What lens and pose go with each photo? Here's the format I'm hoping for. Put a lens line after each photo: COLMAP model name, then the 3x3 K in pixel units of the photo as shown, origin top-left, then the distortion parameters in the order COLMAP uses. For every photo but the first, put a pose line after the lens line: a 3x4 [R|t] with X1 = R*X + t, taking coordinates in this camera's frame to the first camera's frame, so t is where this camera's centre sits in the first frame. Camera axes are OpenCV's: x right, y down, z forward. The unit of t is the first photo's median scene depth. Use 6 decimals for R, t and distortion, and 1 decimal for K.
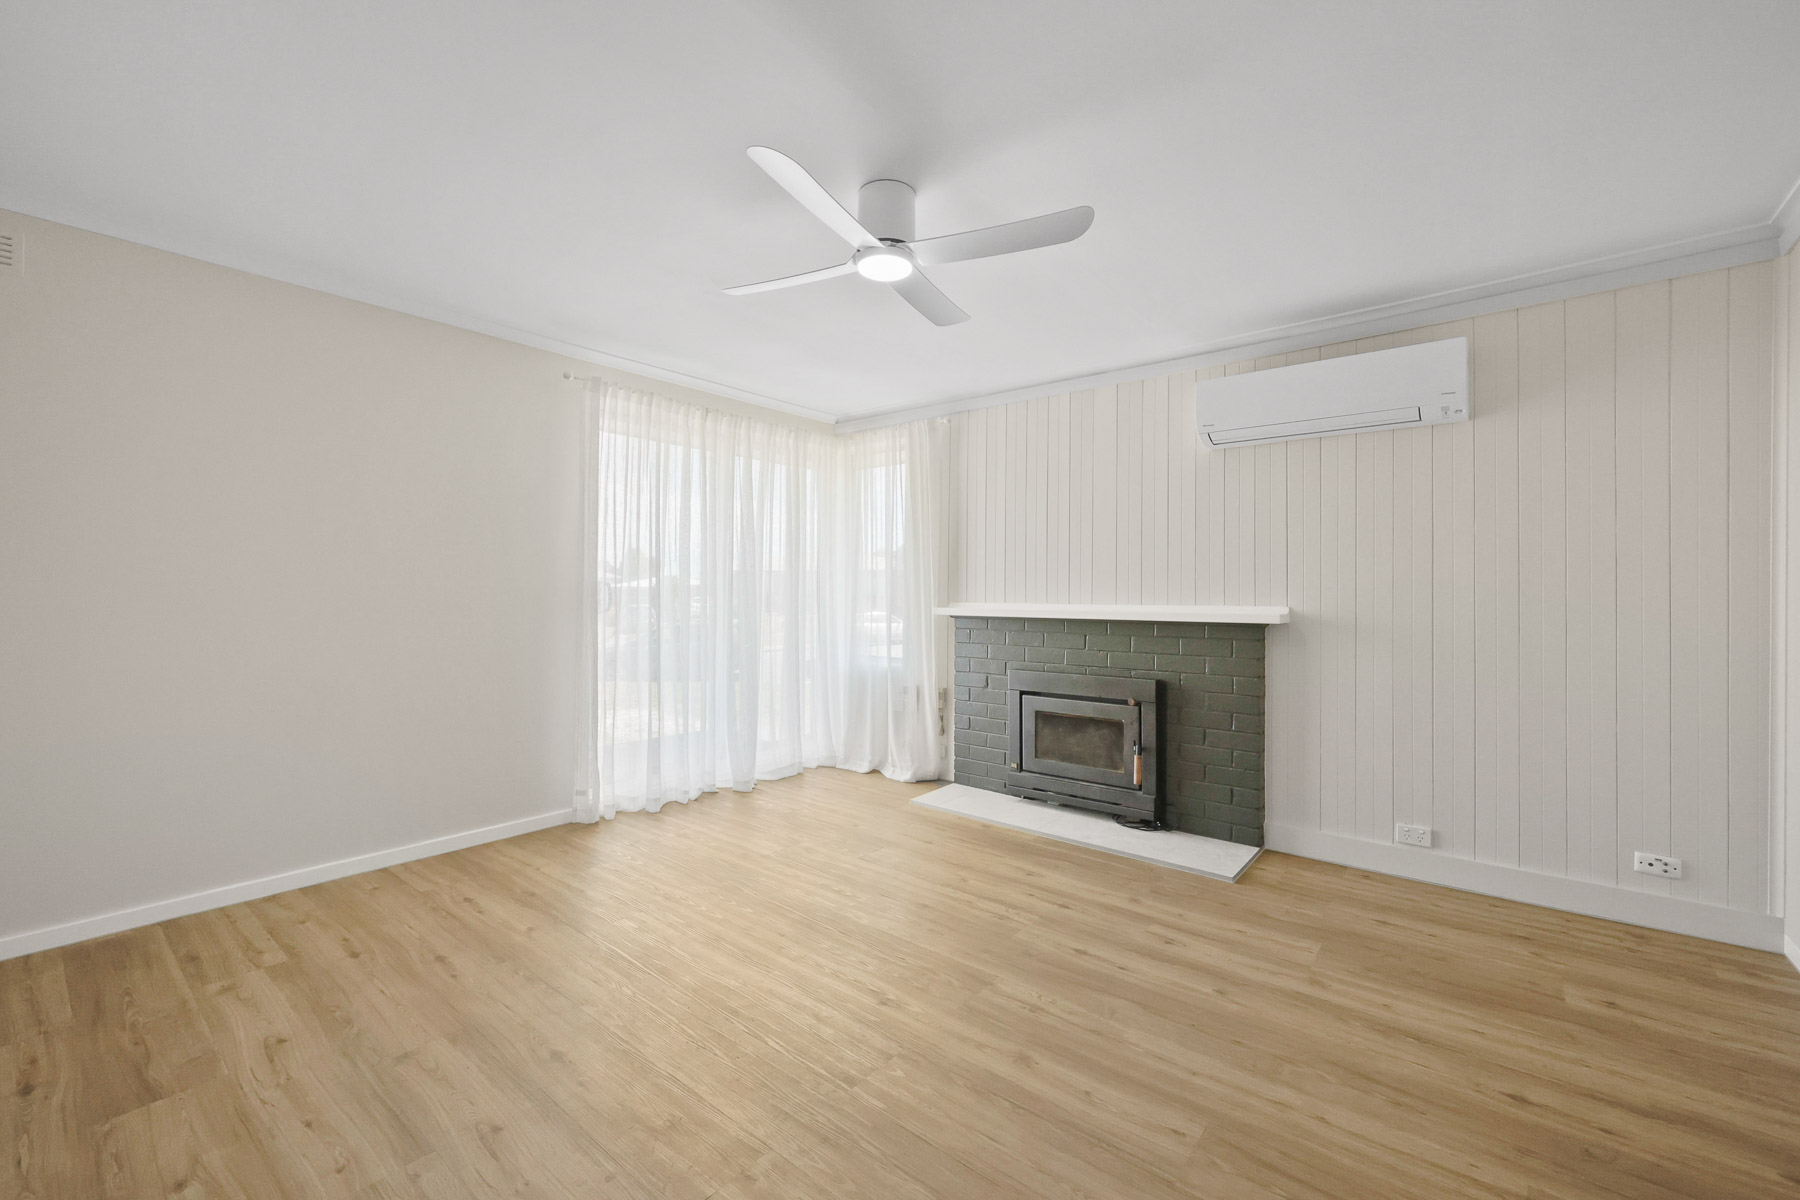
lens RADIAL K [[734.0, 0, 886.8], [0, 734.0, 589.7], [0, 0, 1]] dist [-0.001120, 0.001162]
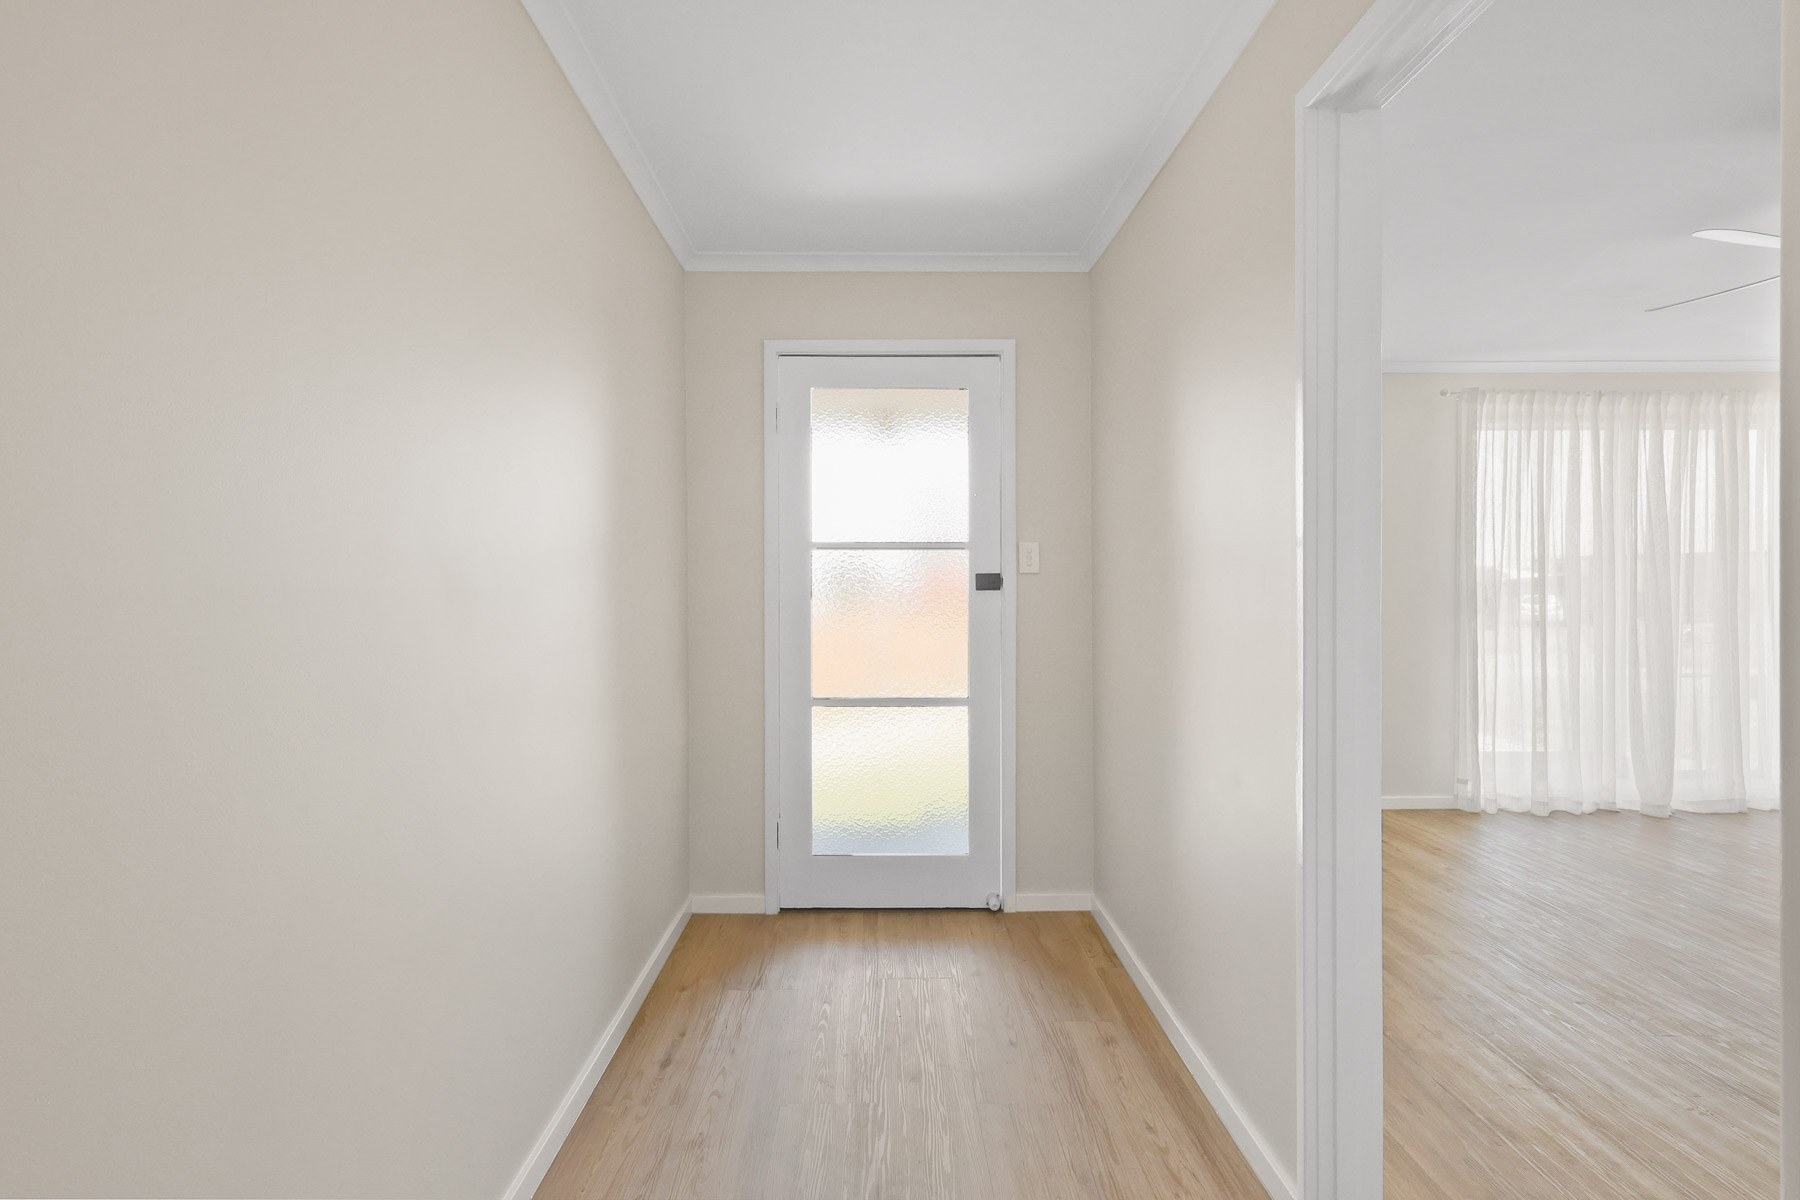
lens RADIAL K [[879.4, 0, 907.9], [0, 879.4, 597.5], [0, 0, 1]] dist [0.002312, 0.000066]
pose [[0.648866, -0.006567, -0.760874, 0.032804], [0.015023, 0.999878, 0.004182, -0.007803], [0.760754, -0.014144, 0.648886, -0.416542]]
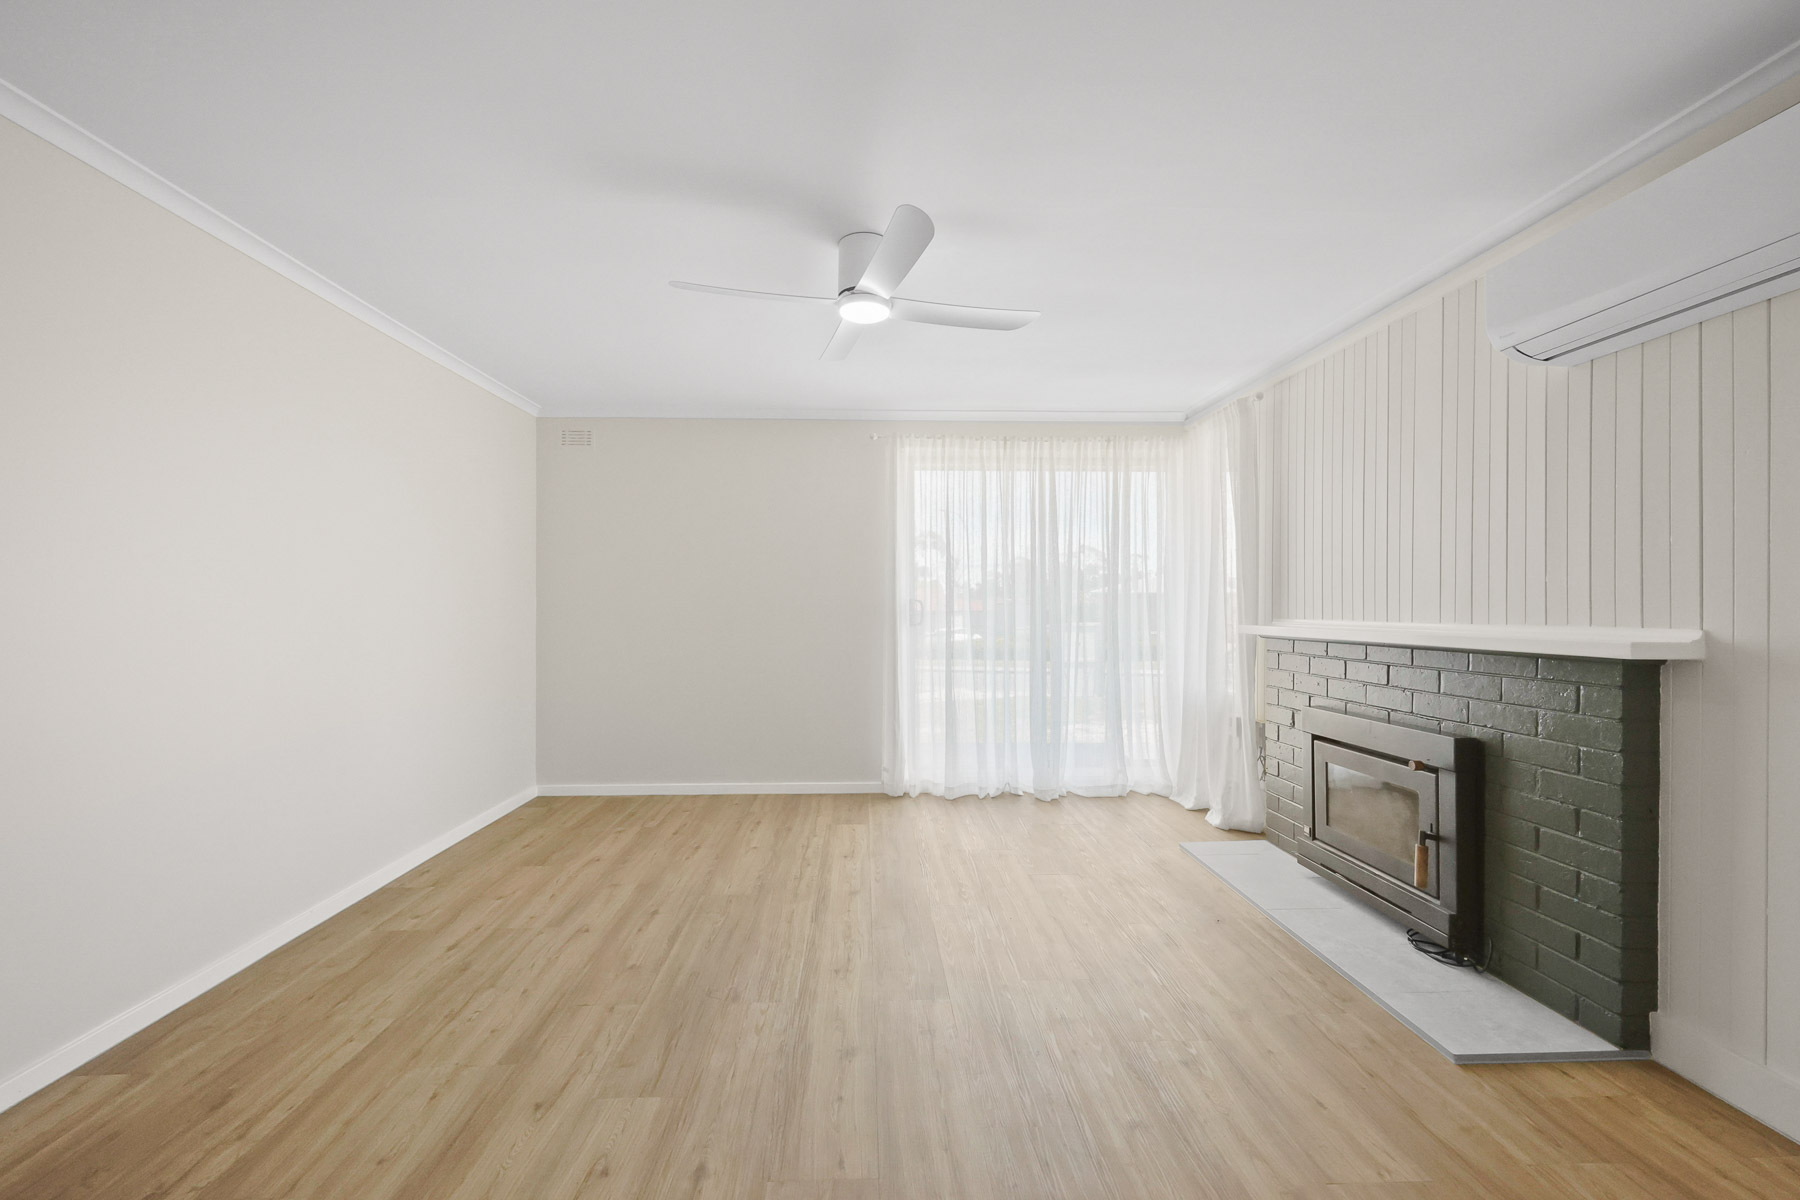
lens RADIAL K [[734.0, 0, 890.4], [0, 734.0, 608.6], [0, 0, 1]] dist [-0.001120, 0.001162]
pose [[0.665762, -0.004288, -0.746152, 0.492133], [0.008201, 0.999965, 0.001571, 0.001965], [0.746119, -0.007165, 0.665774, 0.172006]]
